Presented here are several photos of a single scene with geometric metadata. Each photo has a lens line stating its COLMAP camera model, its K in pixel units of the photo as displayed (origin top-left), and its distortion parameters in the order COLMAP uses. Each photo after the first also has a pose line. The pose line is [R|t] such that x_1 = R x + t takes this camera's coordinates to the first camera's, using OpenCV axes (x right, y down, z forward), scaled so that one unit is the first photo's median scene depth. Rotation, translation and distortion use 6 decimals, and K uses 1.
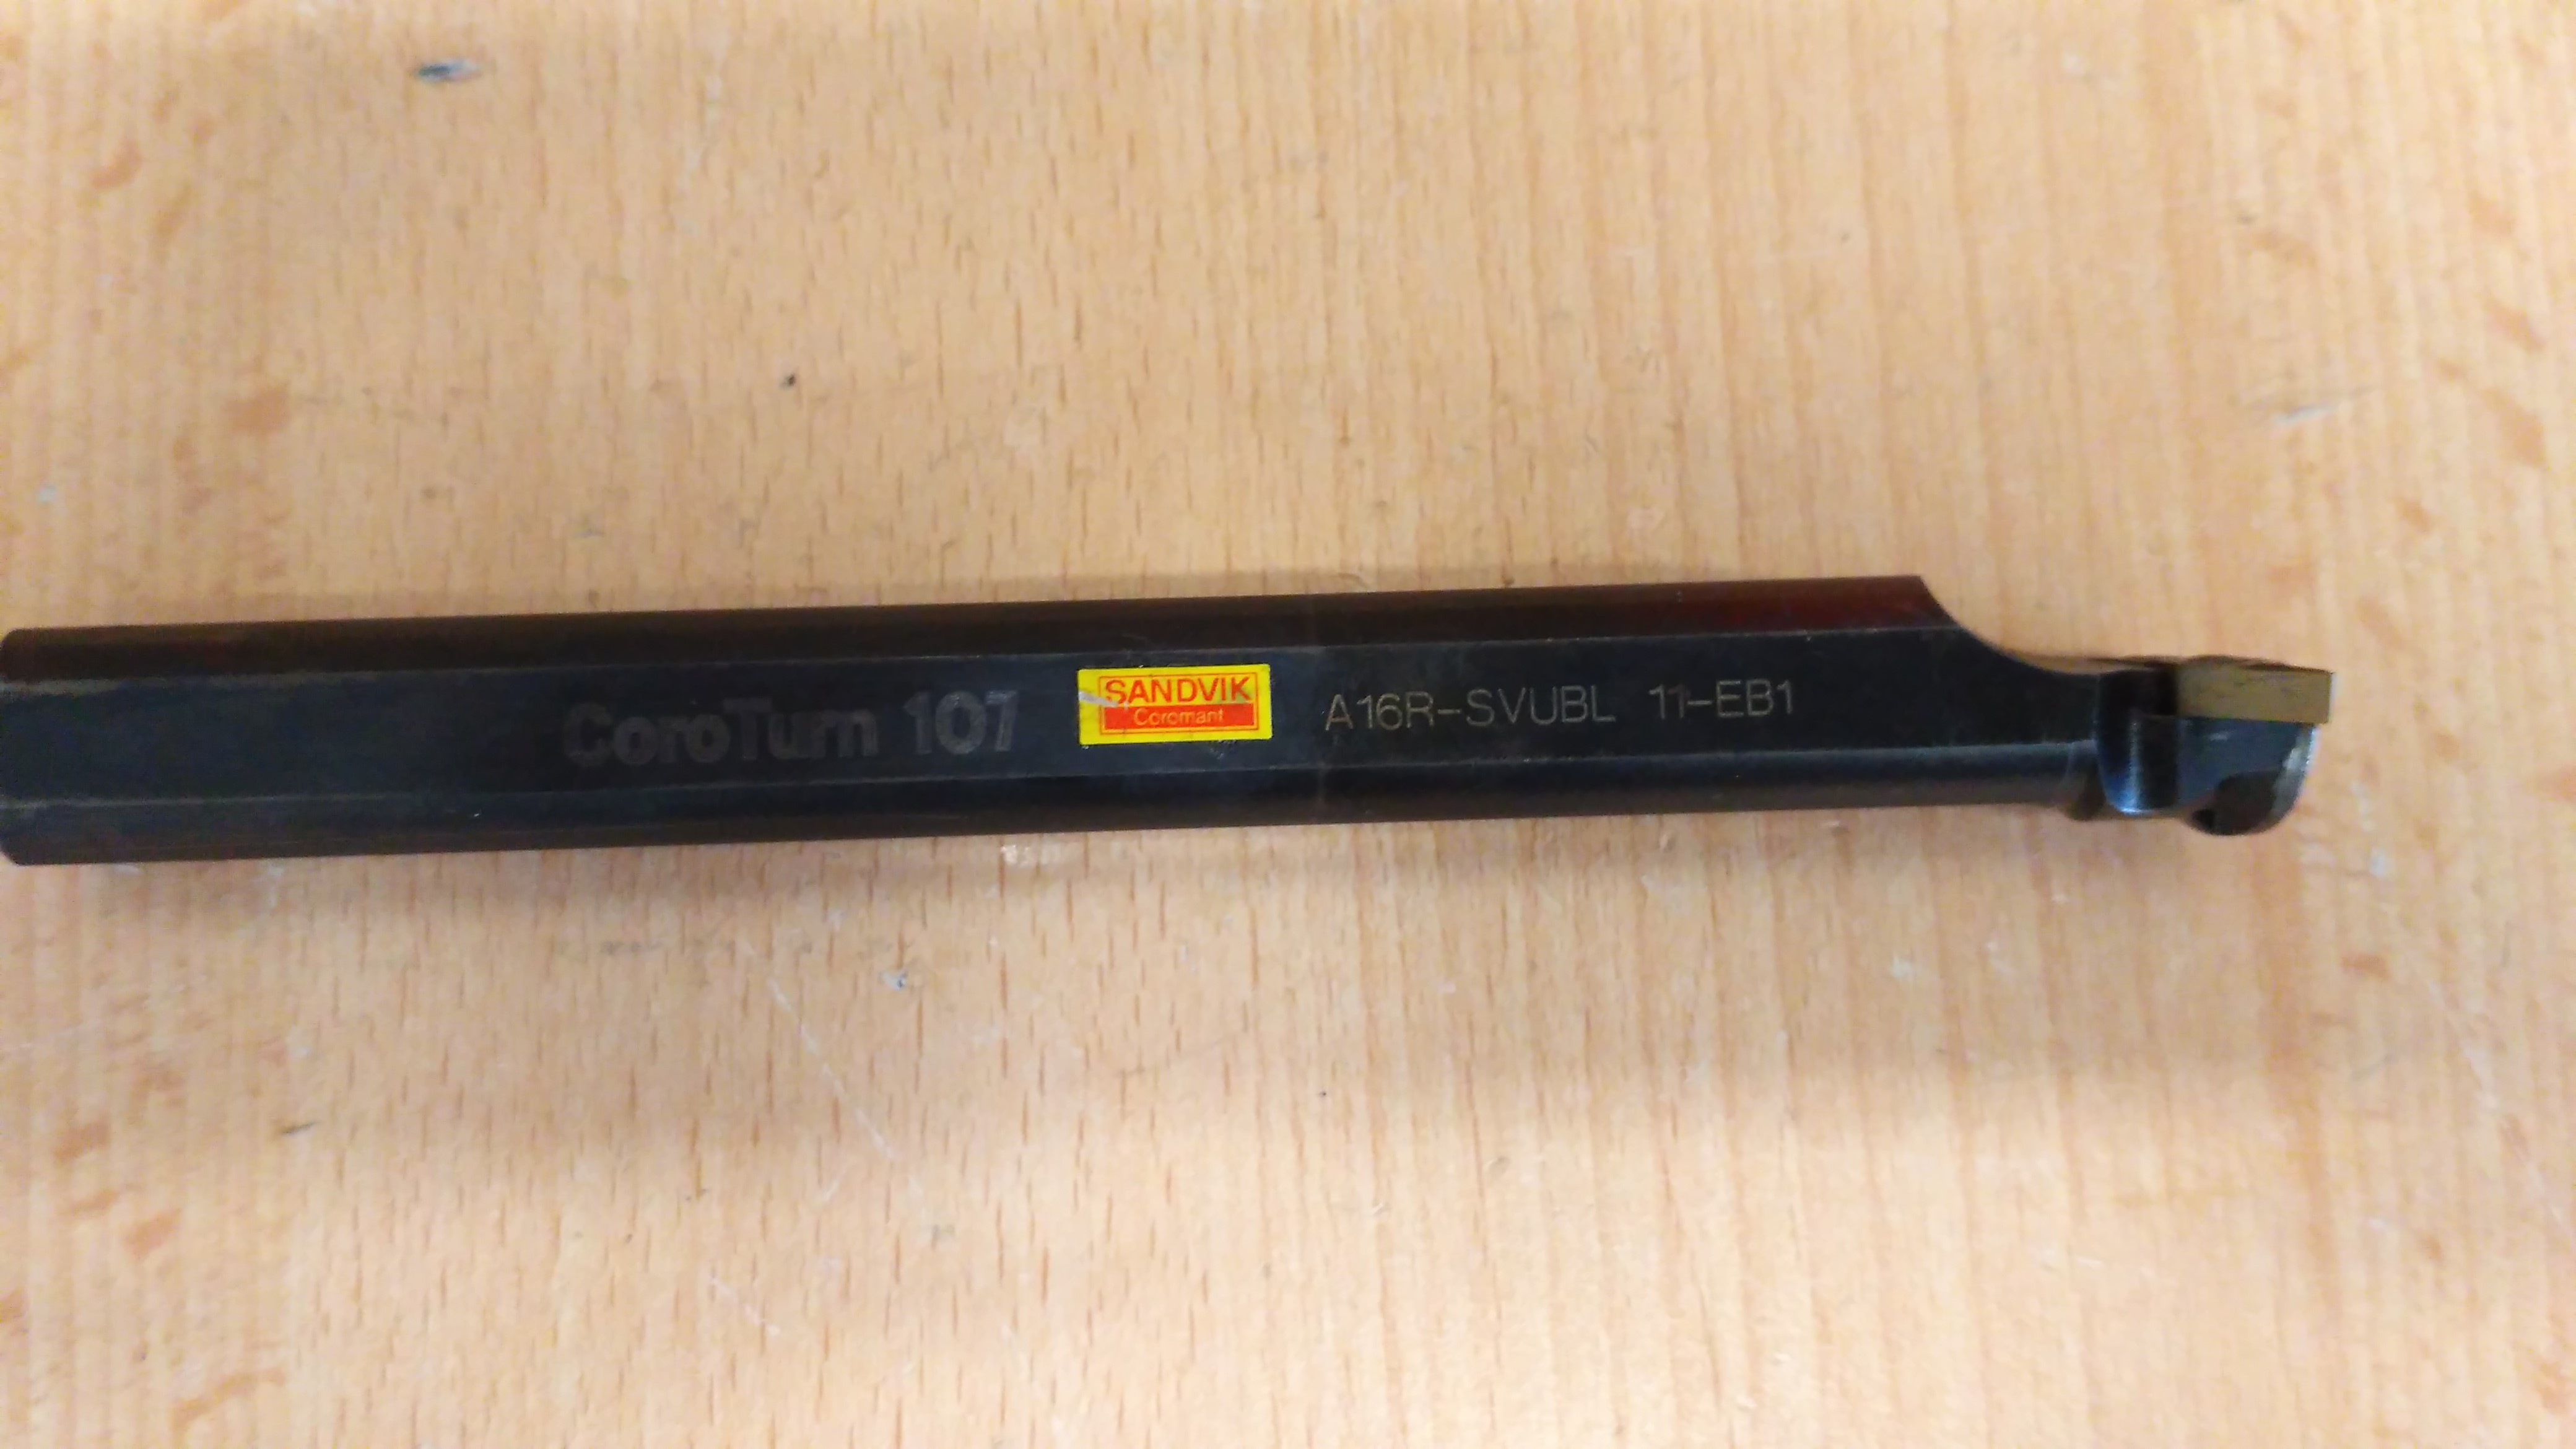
lens RADIAL K [[2376.7, 0, 1273.0], [0, 2376.7, 724.3], [0, 0, 1]] dist [0.102163, -0.309091]
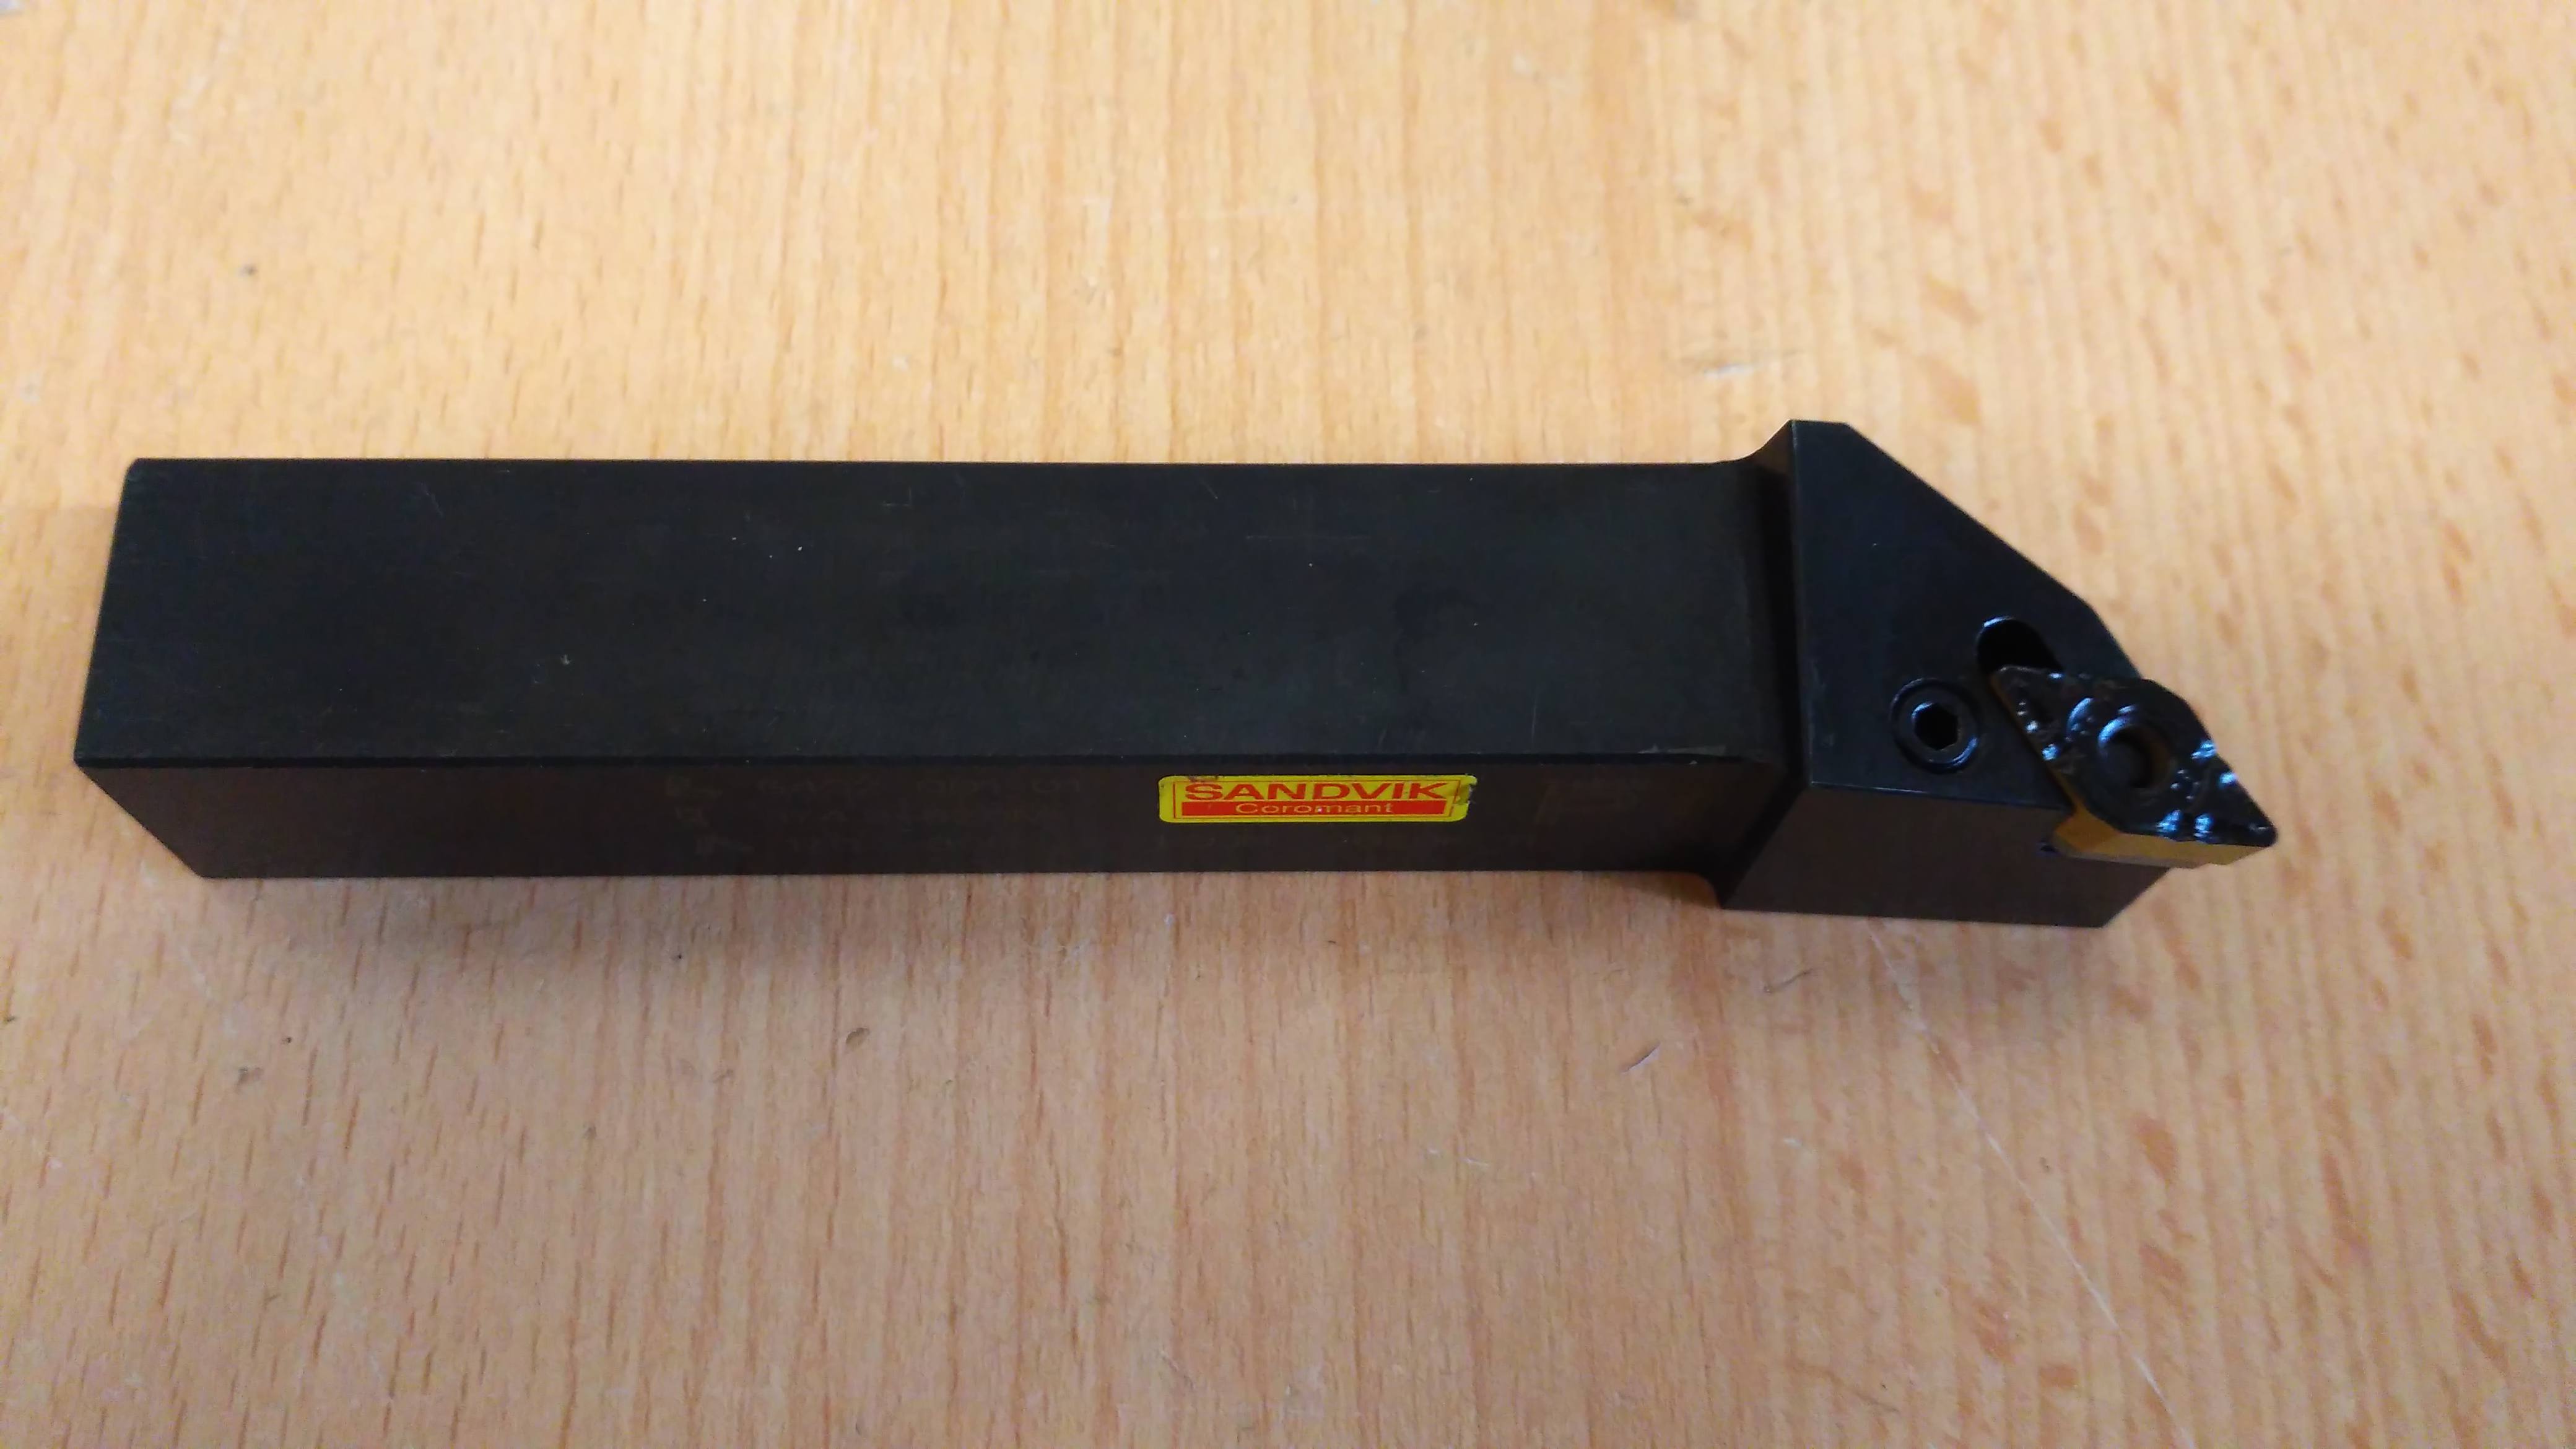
lens RADIAL K [[2376.7, 0, 1273.0], [0, 2376.7, 724.3], [0, 0, 1]] dist [0.102163, -0.309091]
pose [[0.999221, 0.038443, -0.008909, 0.260996], [-0.039454, 0.968453, -0.246054, 0.288671], [-0.000831, 0.246214, 0.969215, 0.052241]]
